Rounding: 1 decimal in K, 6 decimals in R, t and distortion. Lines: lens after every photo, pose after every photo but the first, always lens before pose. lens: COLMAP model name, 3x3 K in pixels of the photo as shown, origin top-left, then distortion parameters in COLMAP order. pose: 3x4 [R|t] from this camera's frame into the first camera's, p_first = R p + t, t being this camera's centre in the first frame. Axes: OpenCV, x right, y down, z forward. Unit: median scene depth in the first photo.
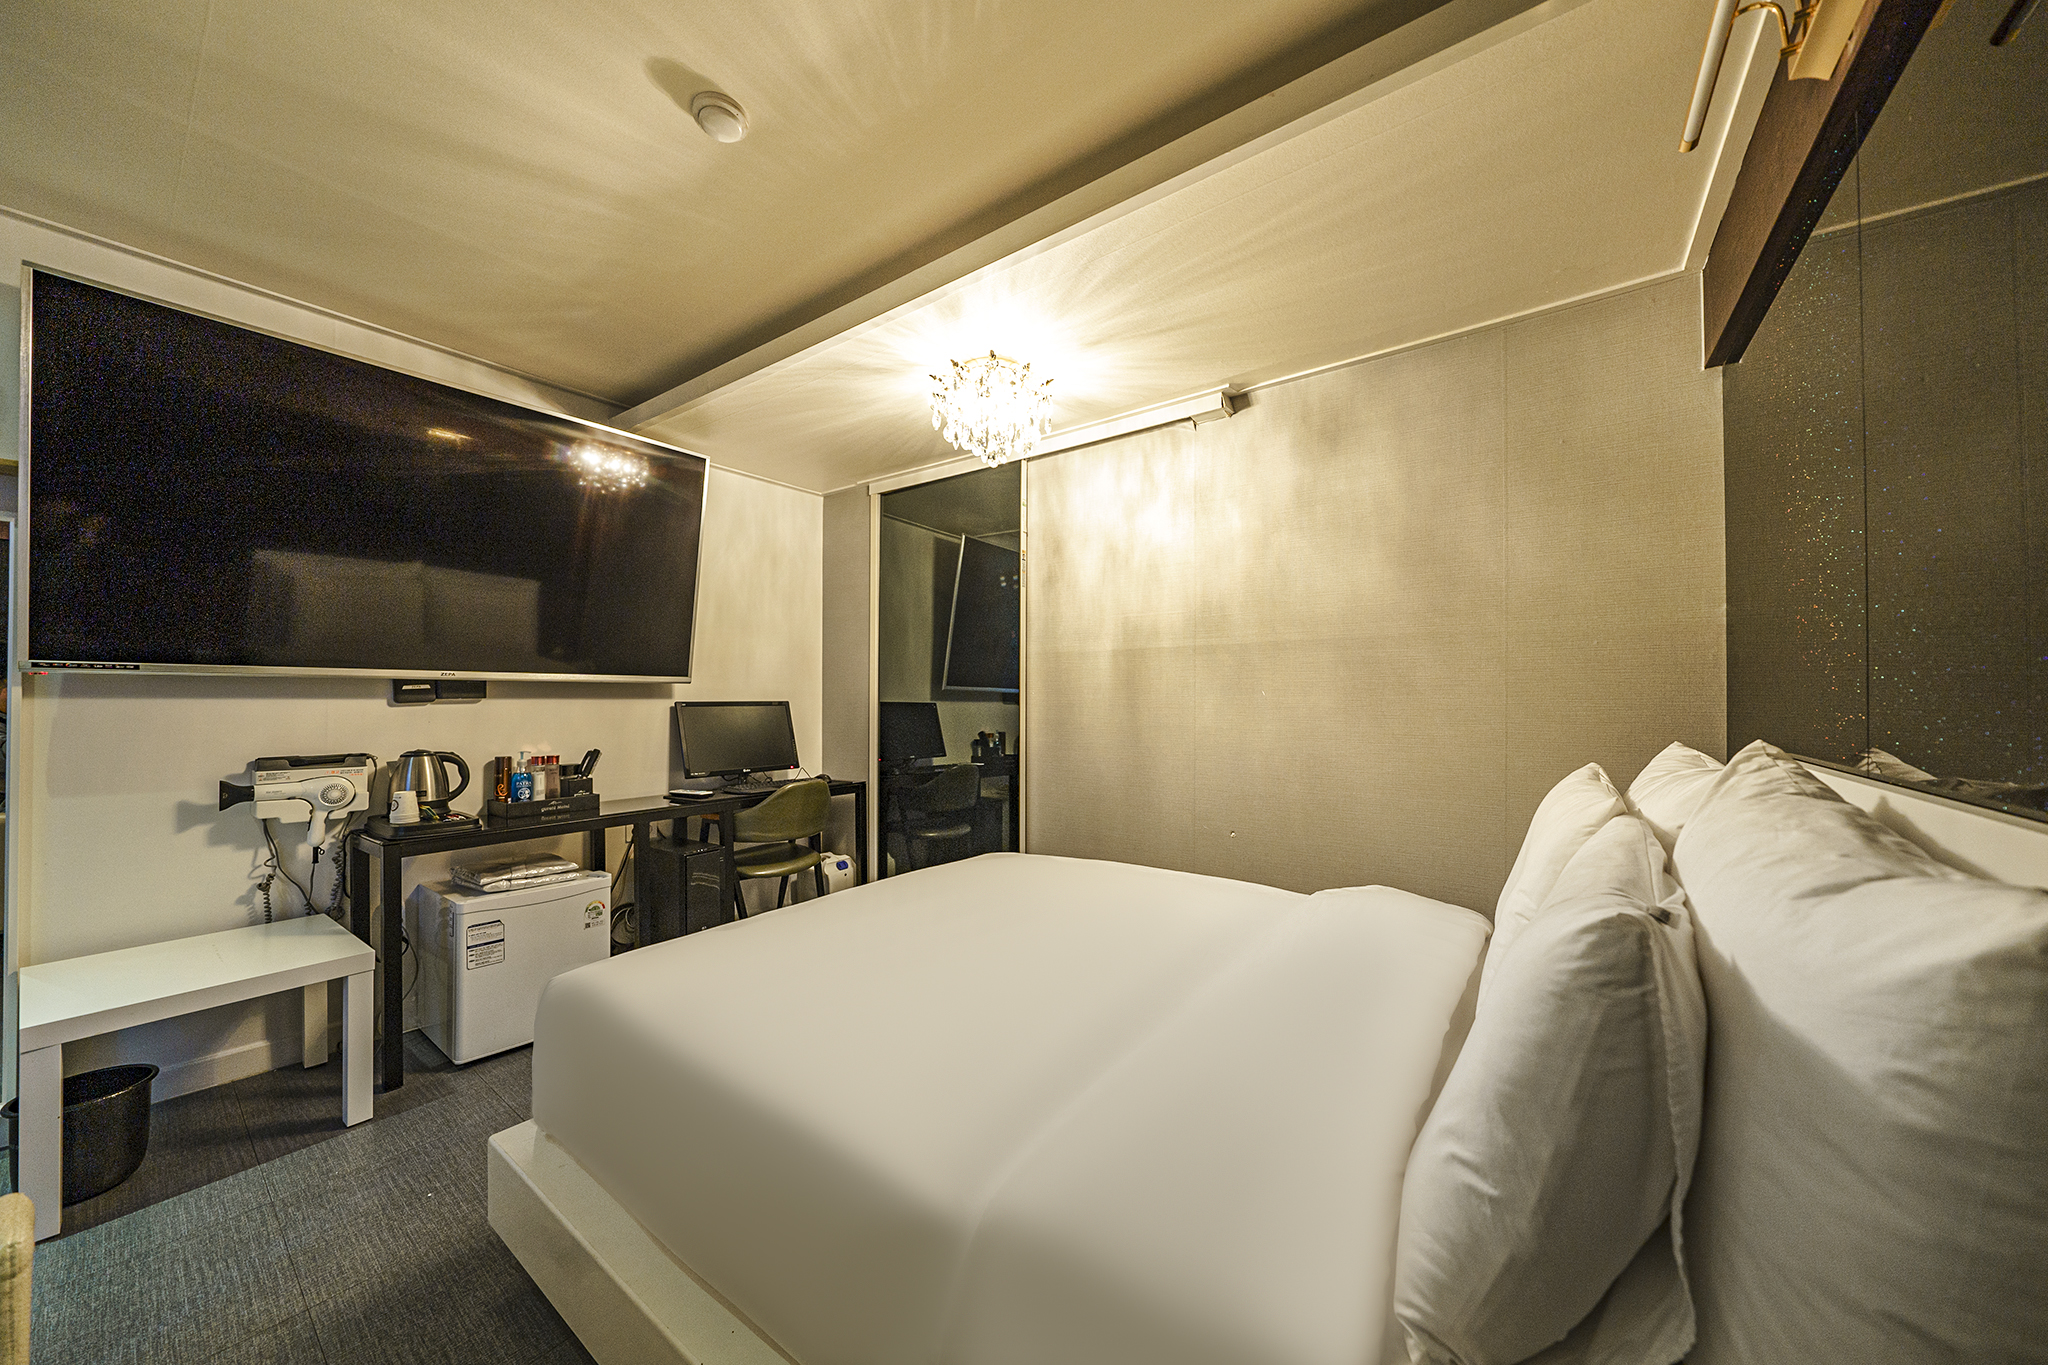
lens RADIAL K [[696.6, 0, 1023.9], [0, 696.6, 695.4], [0, 0, 1]] dist [0.008792, -0.000055]
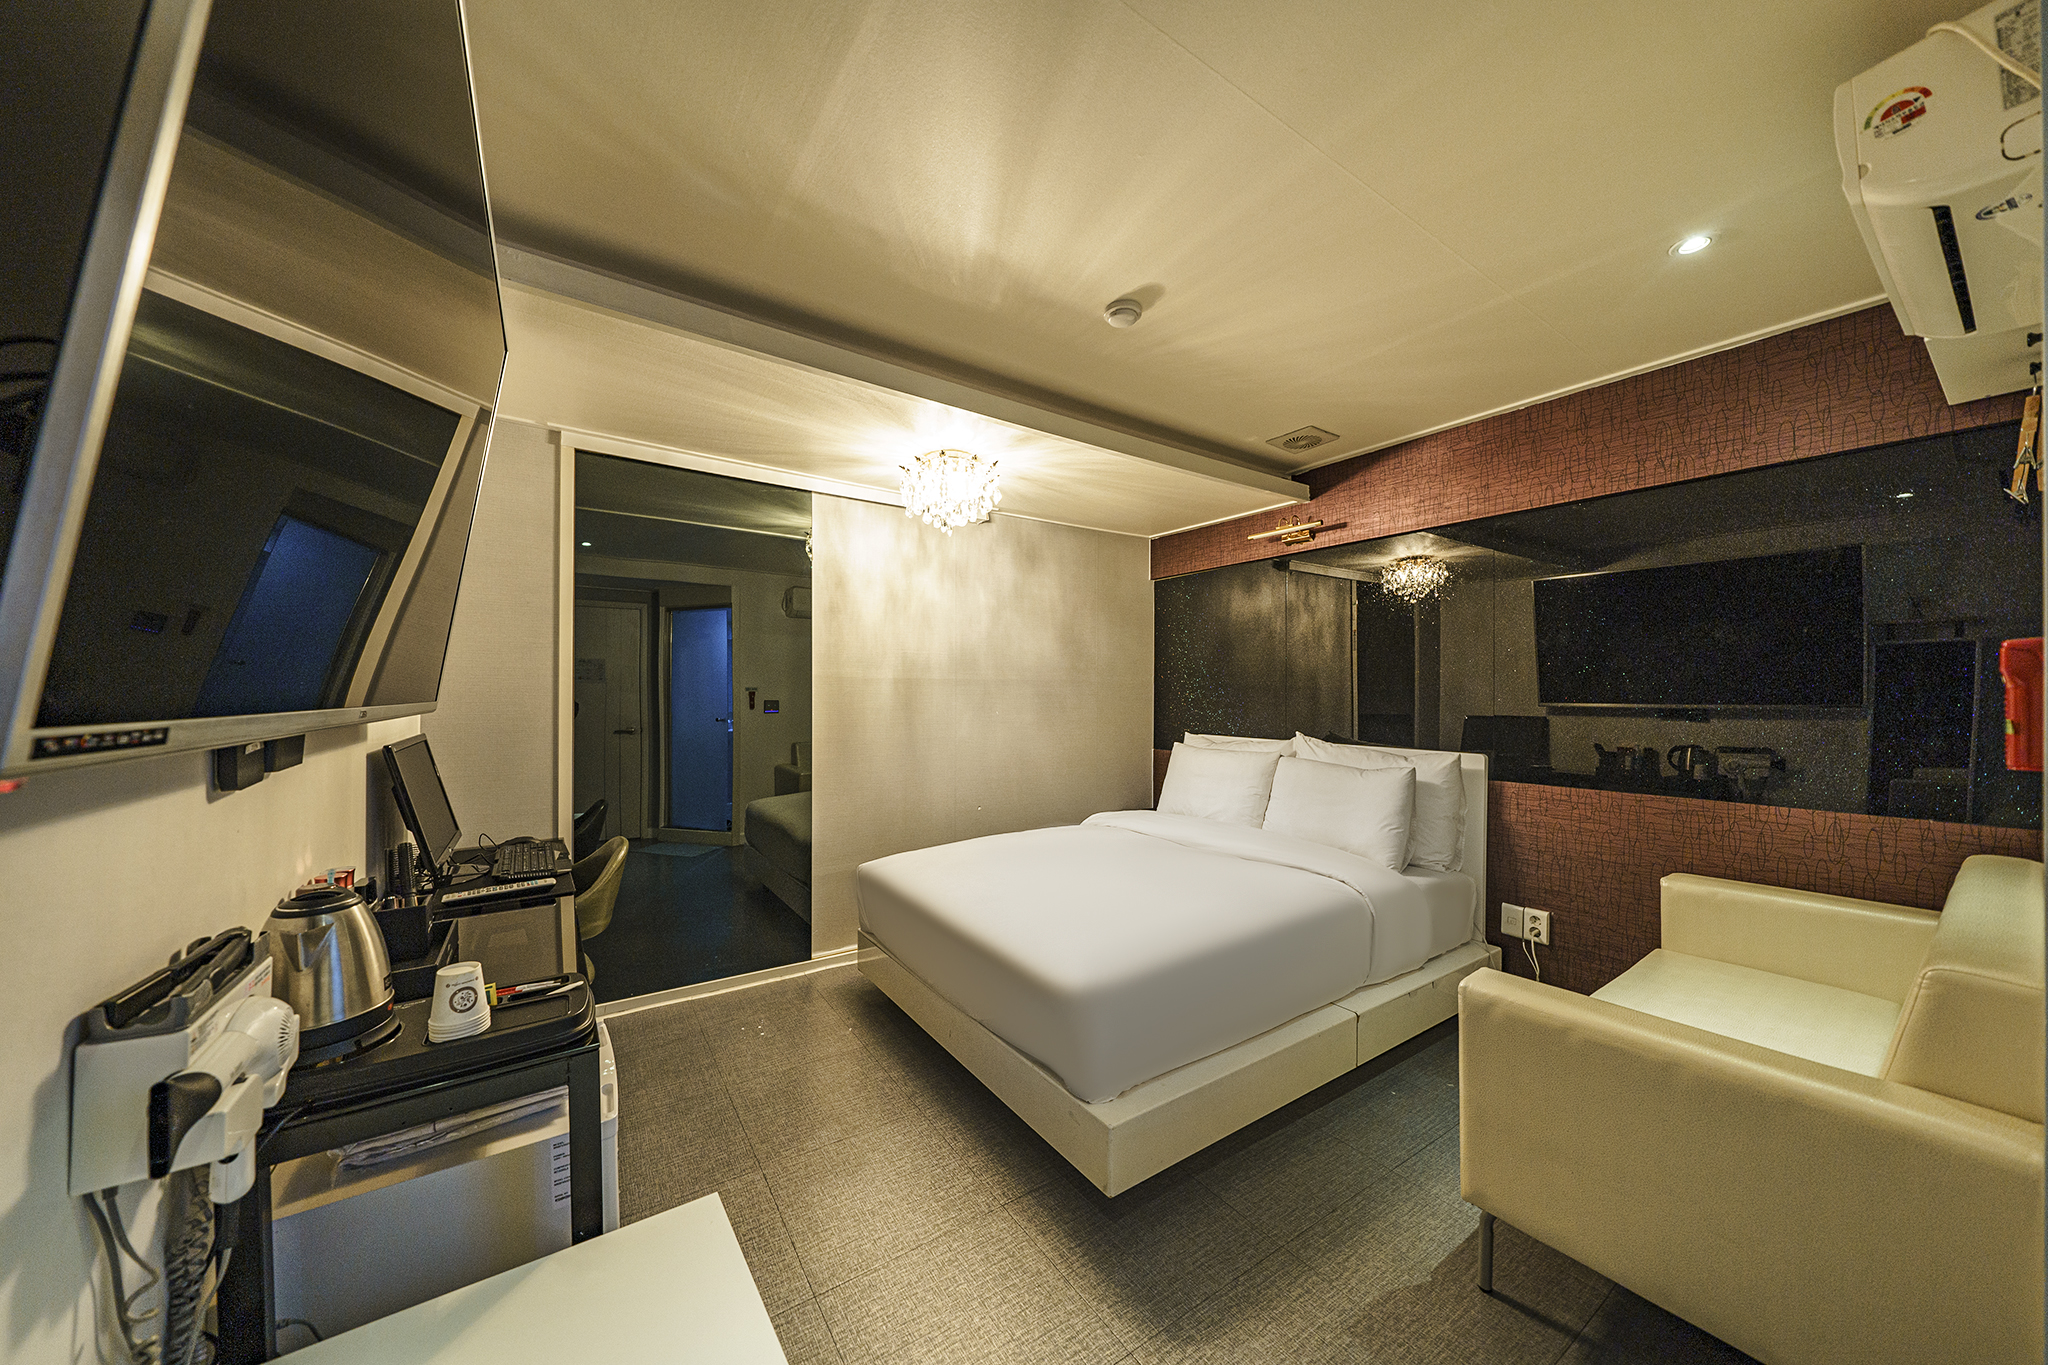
lens RADIAL K [[701.6, 0, 1029.8], [0, 701.6, 691.5], [0, 0, 1]] dist [-0.000157, -0.000210]
pose [[0.322988, 0.004703, 0.946392, -1.016602], [-0.004485, 0.999984, -0.003438, -0.041470], [-0.946393, -0.003134, 0.323003, 0.403395]]
